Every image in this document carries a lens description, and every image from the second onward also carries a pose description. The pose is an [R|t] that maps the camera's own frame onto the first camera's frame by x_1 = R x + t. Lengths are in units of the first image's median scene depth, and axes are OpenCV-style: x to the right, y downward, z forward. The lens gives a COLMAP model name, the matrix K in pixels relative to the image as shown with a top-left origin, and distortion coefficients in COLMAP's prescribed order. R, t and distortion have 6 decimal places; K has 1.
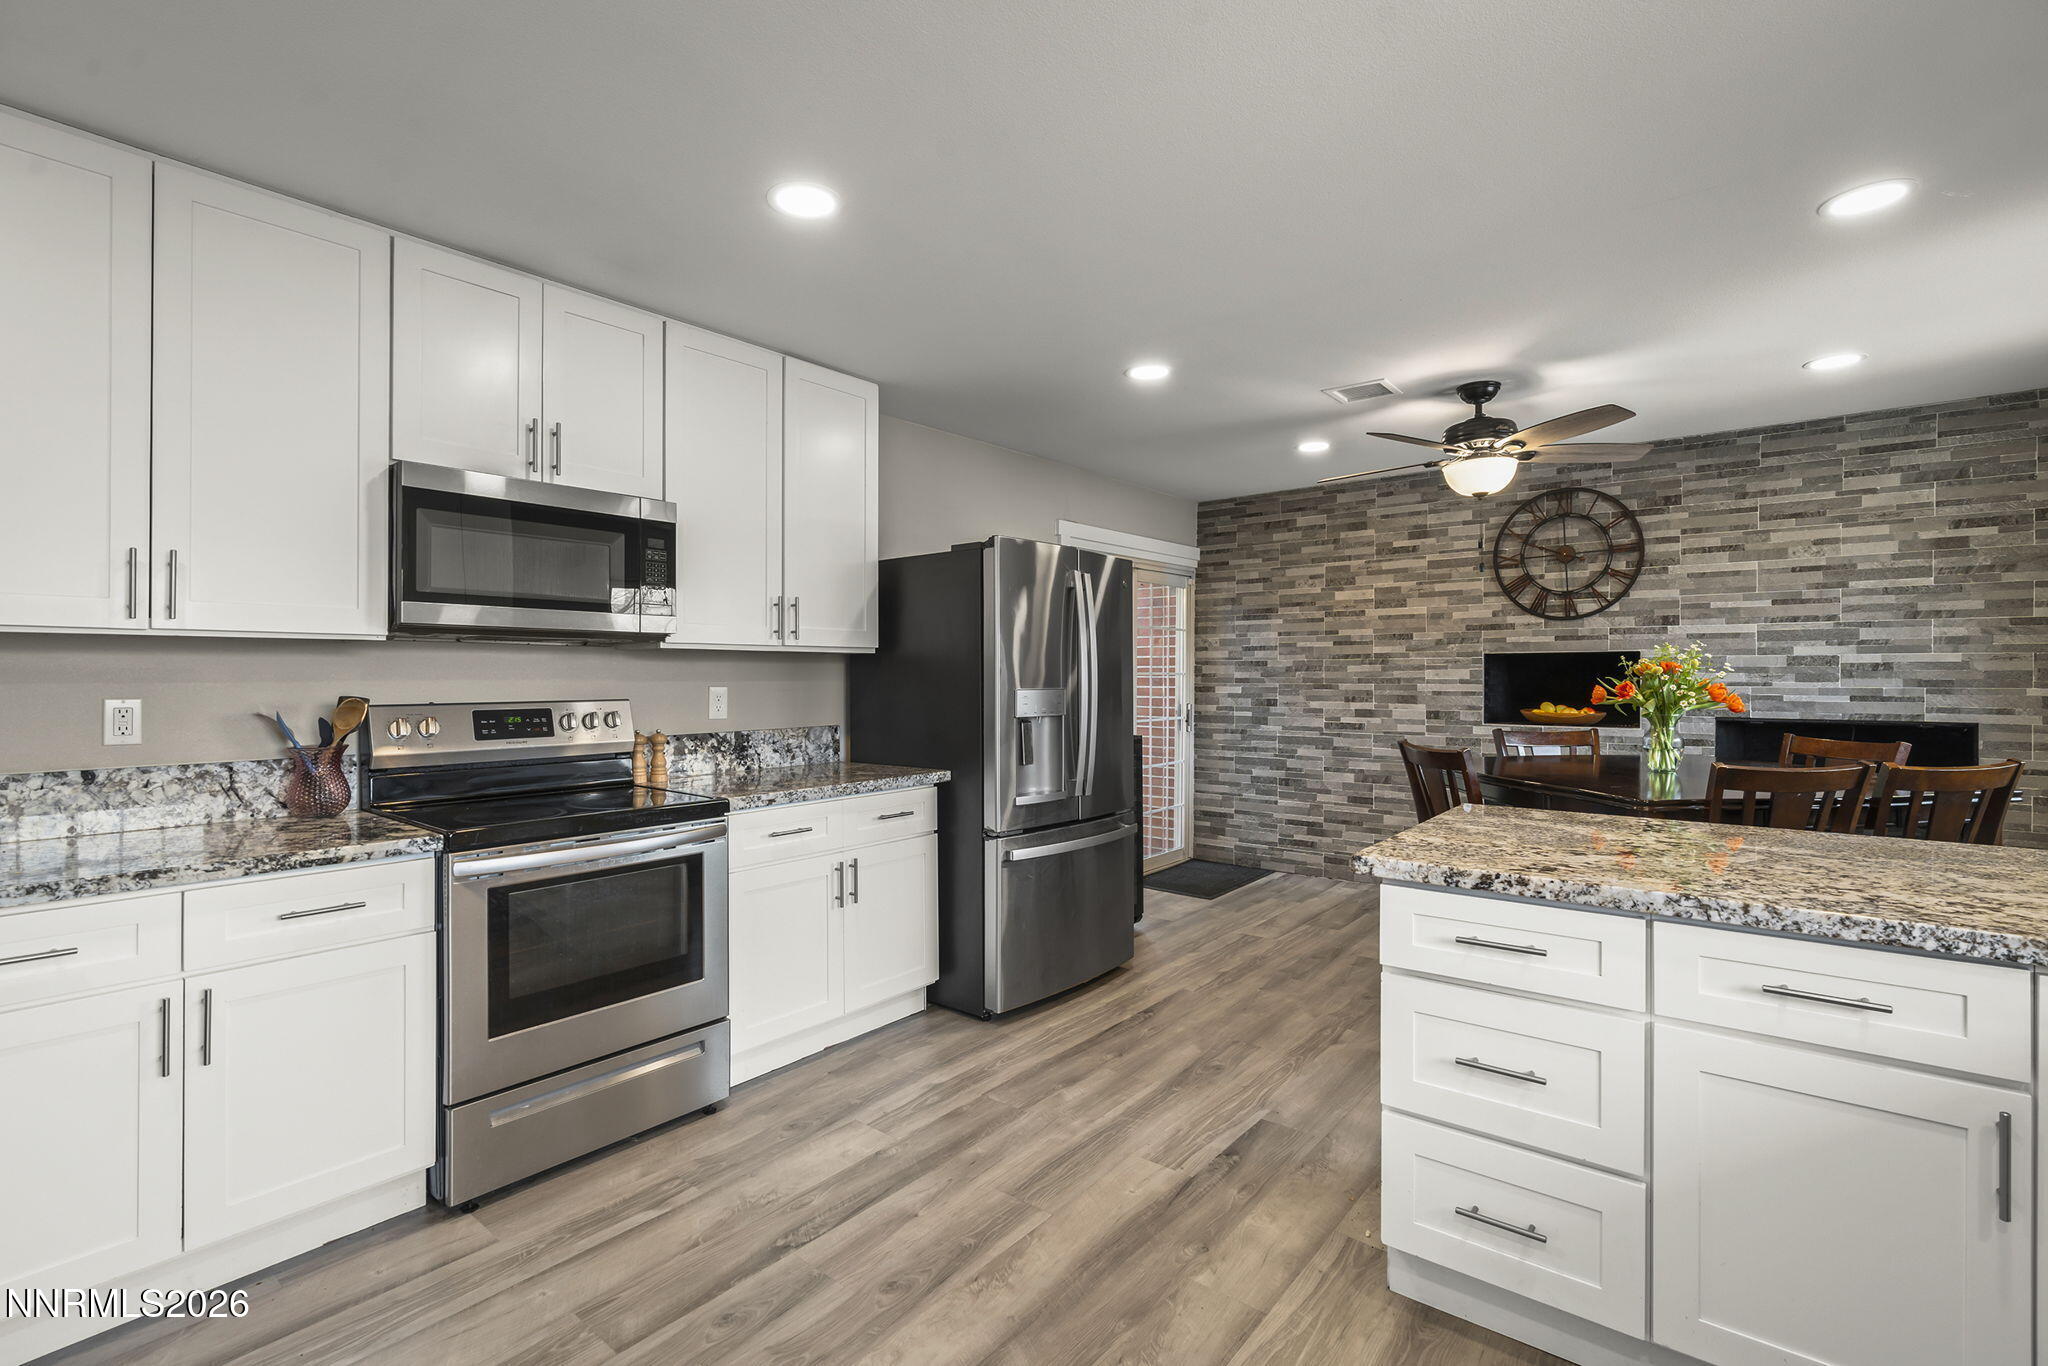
lens RADIAL K [[928.2, 0, 1051.5], [0, 928.2, 668.9], [0, 0, 1]] dist [-0.005417, 0.001547]
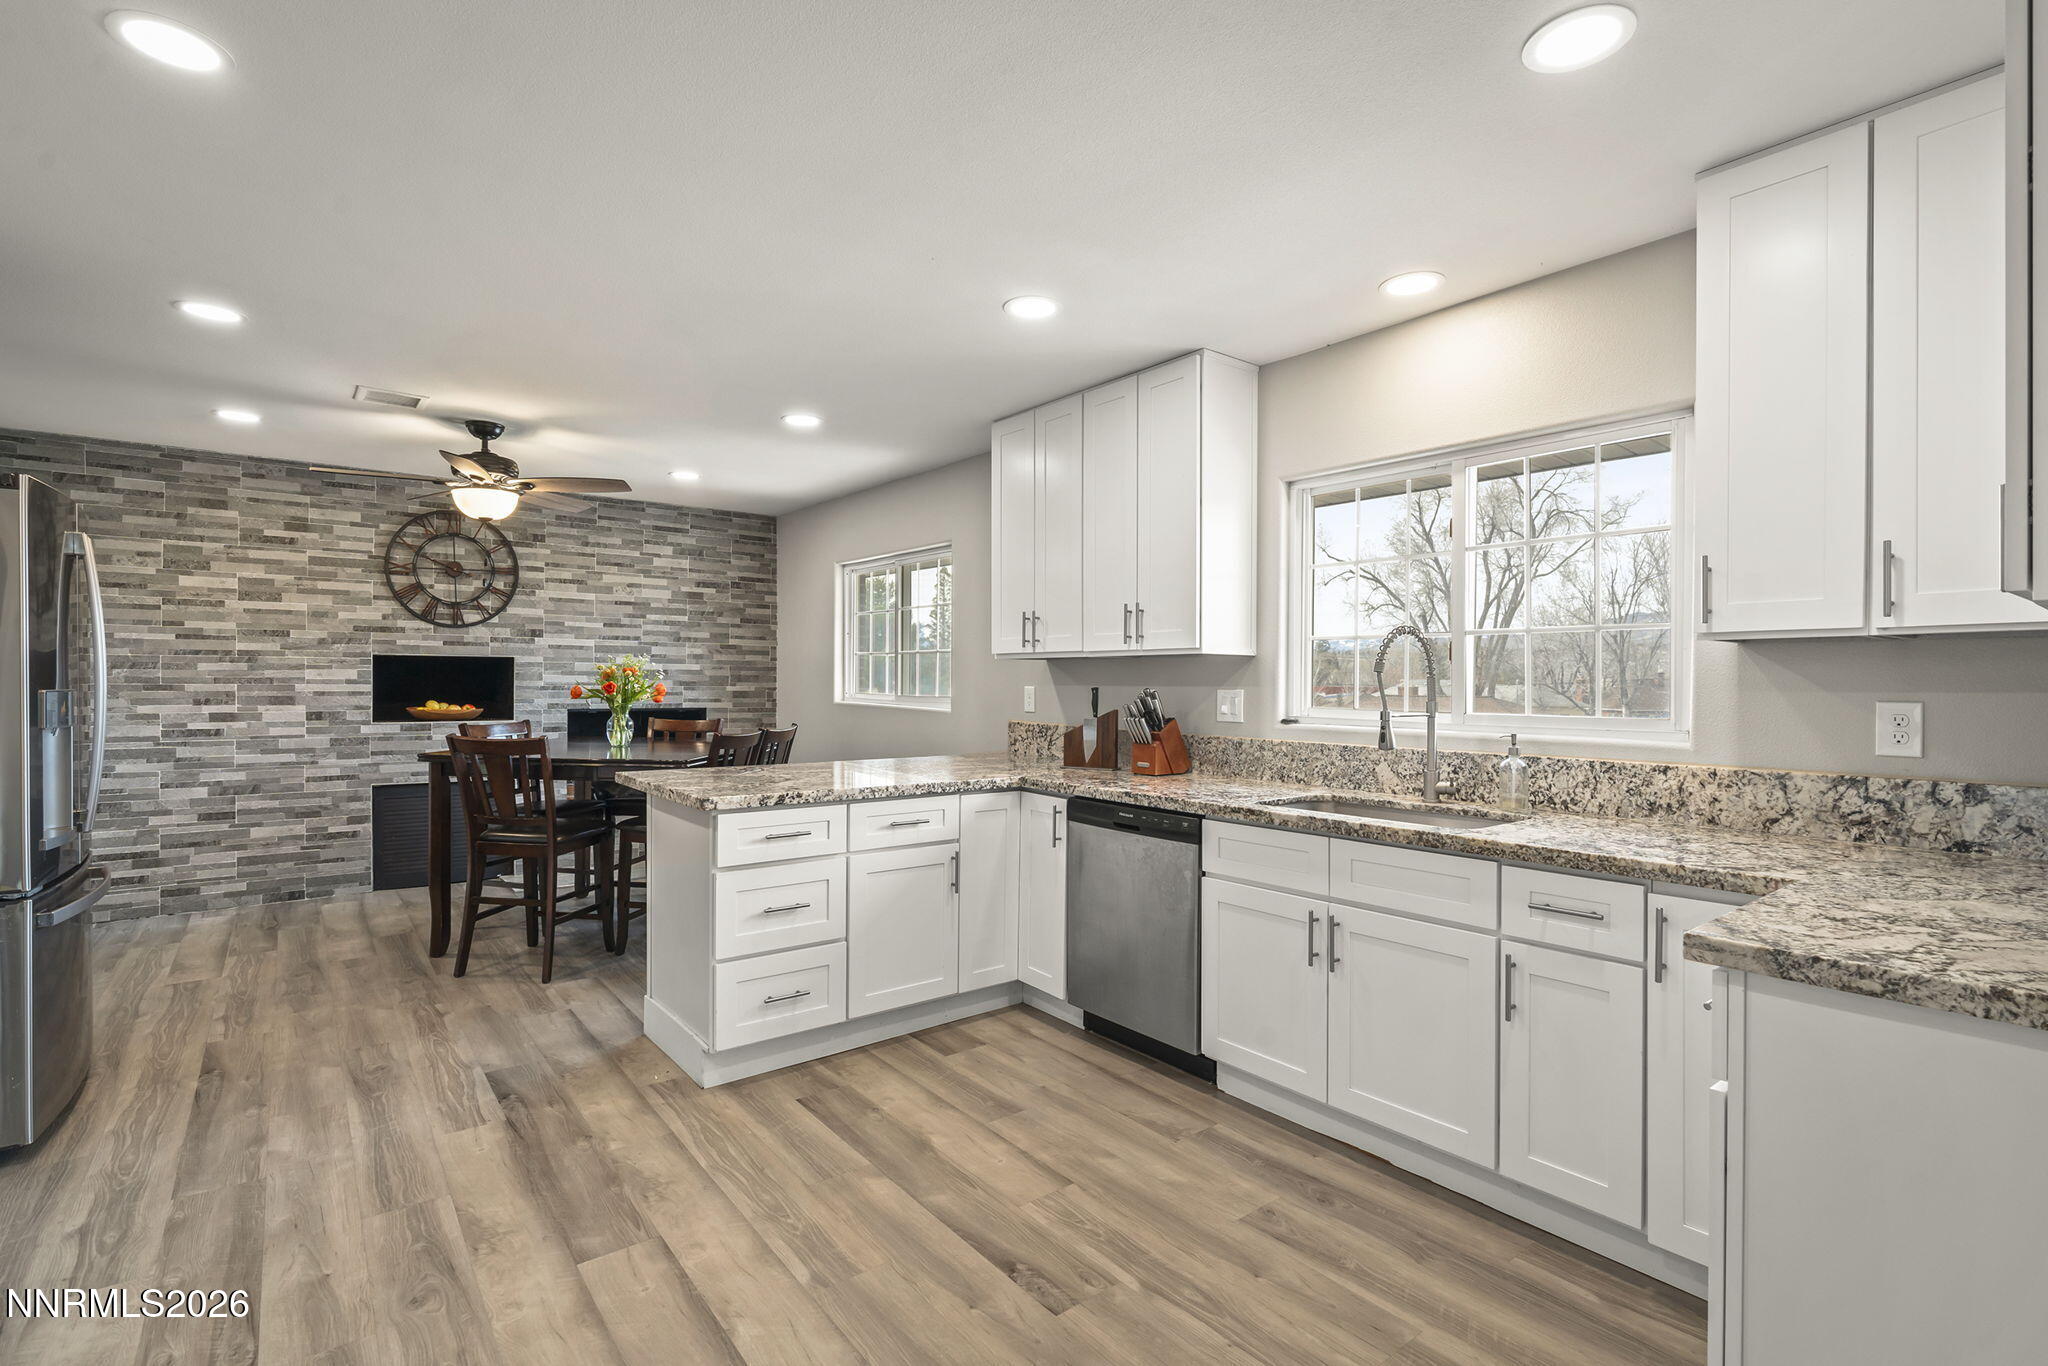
lens RADIAL K [[928.2, 0, 1010.2], [0, 928.2, 683.8], [0, 0, 1]] dist [-0.005417, 0.001547]
pose [[0.241051, -0.000511, 0.970512, -0.393054], [-0.014191, 0.999891, 0.004051, 0.001922], [-0.970409, -0.014749, 0.241018, 0.068995]]
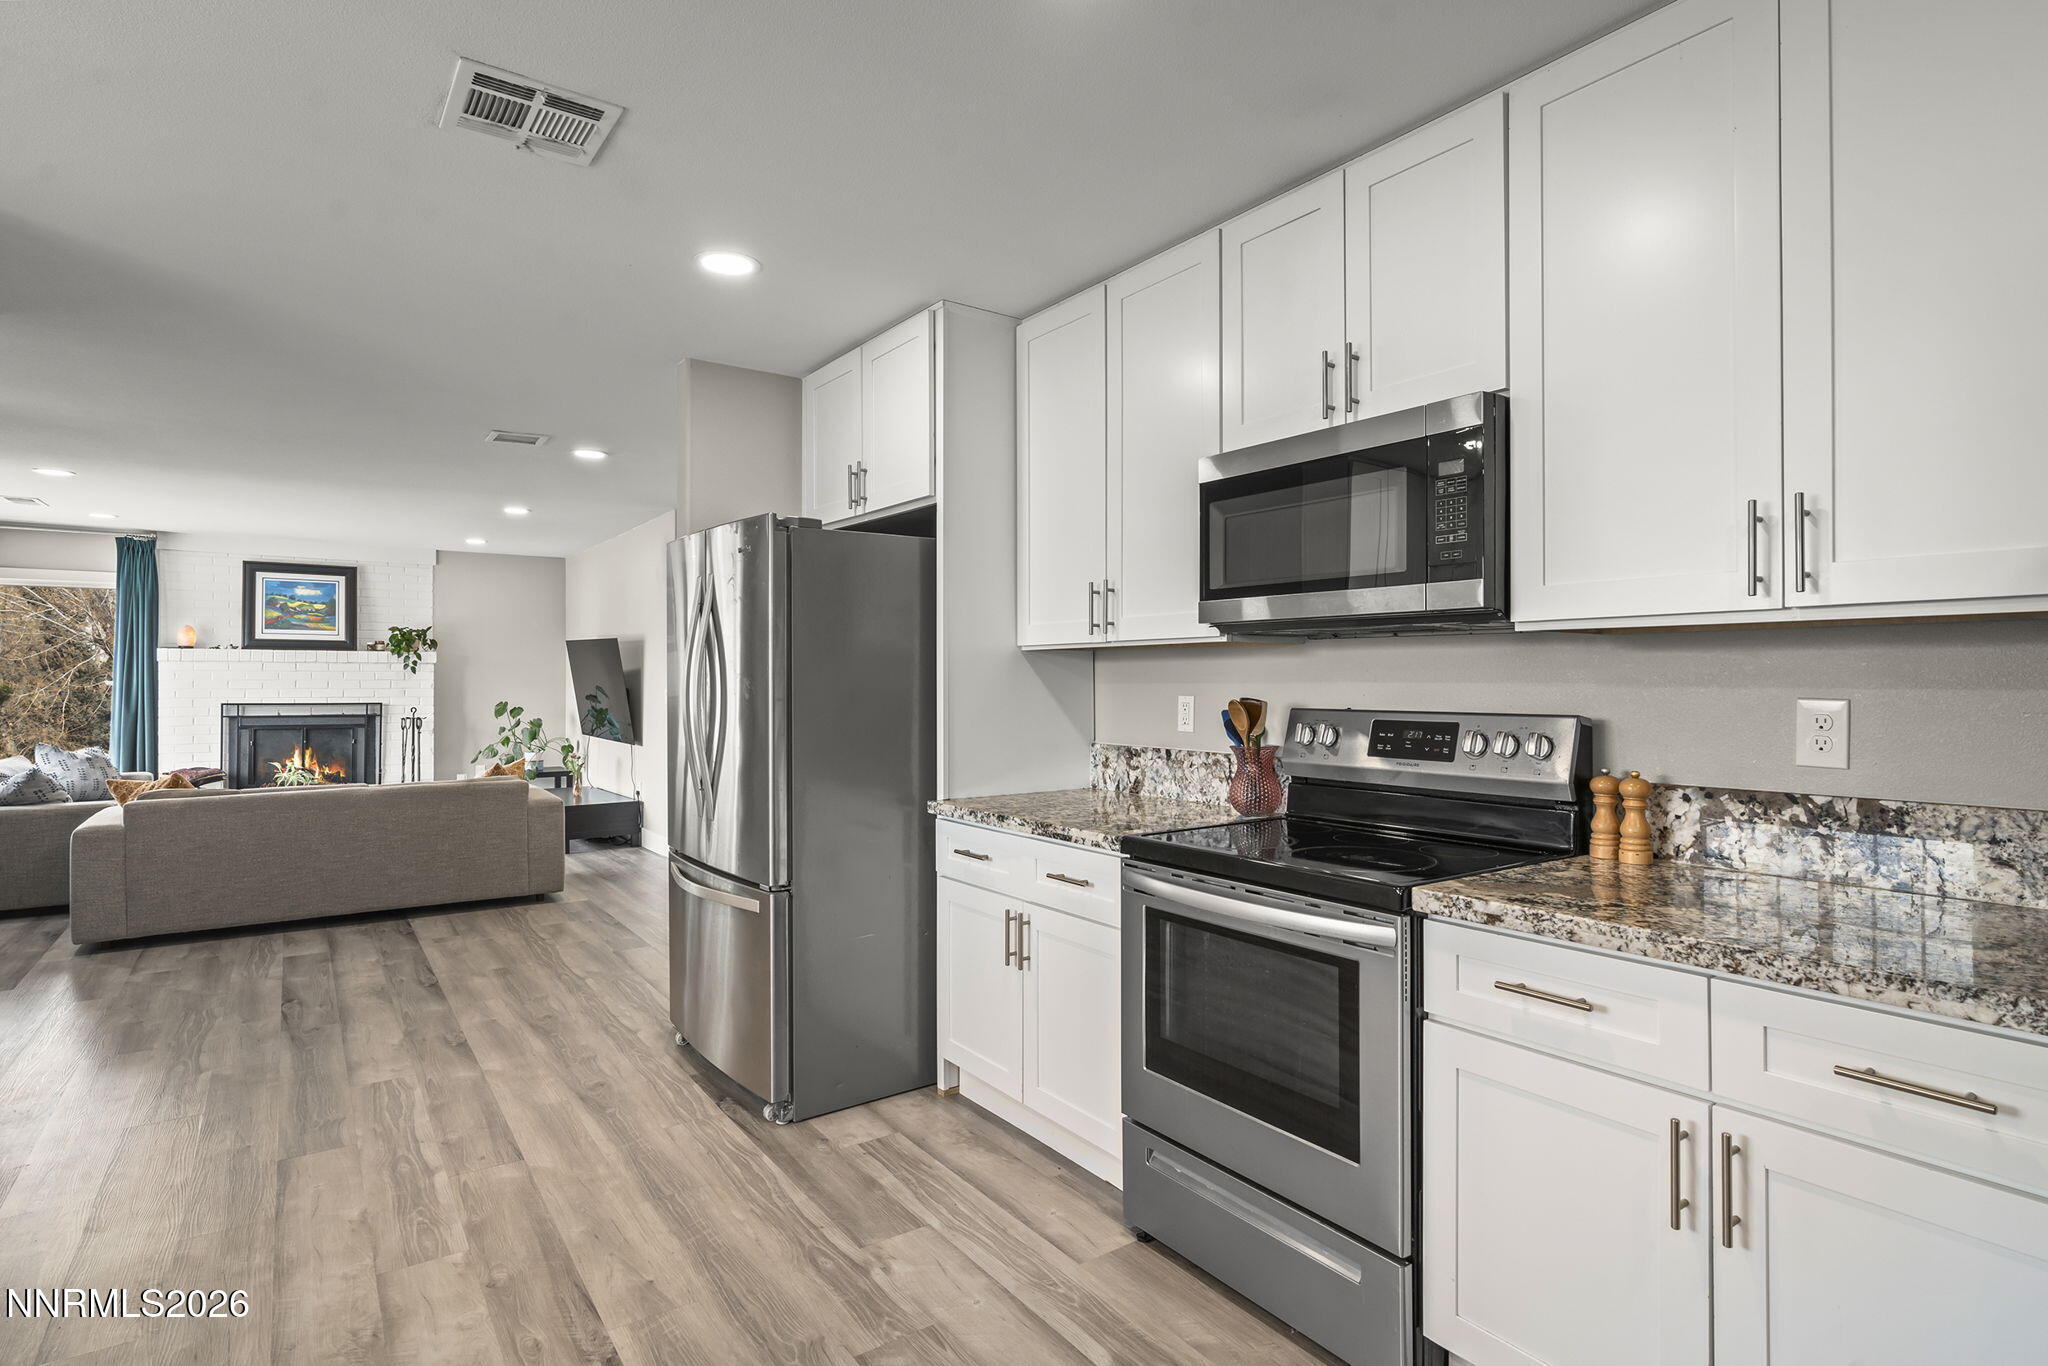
lens RADIAL K [[1046.8, 0, 1016.8], [0, 1046.8, 680.9], [0, 0, 1]] dist [-0.000621, 0.002472]
pose [[-0.296891, 0.001873, -0.954909, 0.464553], [0.007565, 0.999971, -0.000391, 0.010833], [0.954881, -0.007340, -0.296897, 1.266283]]
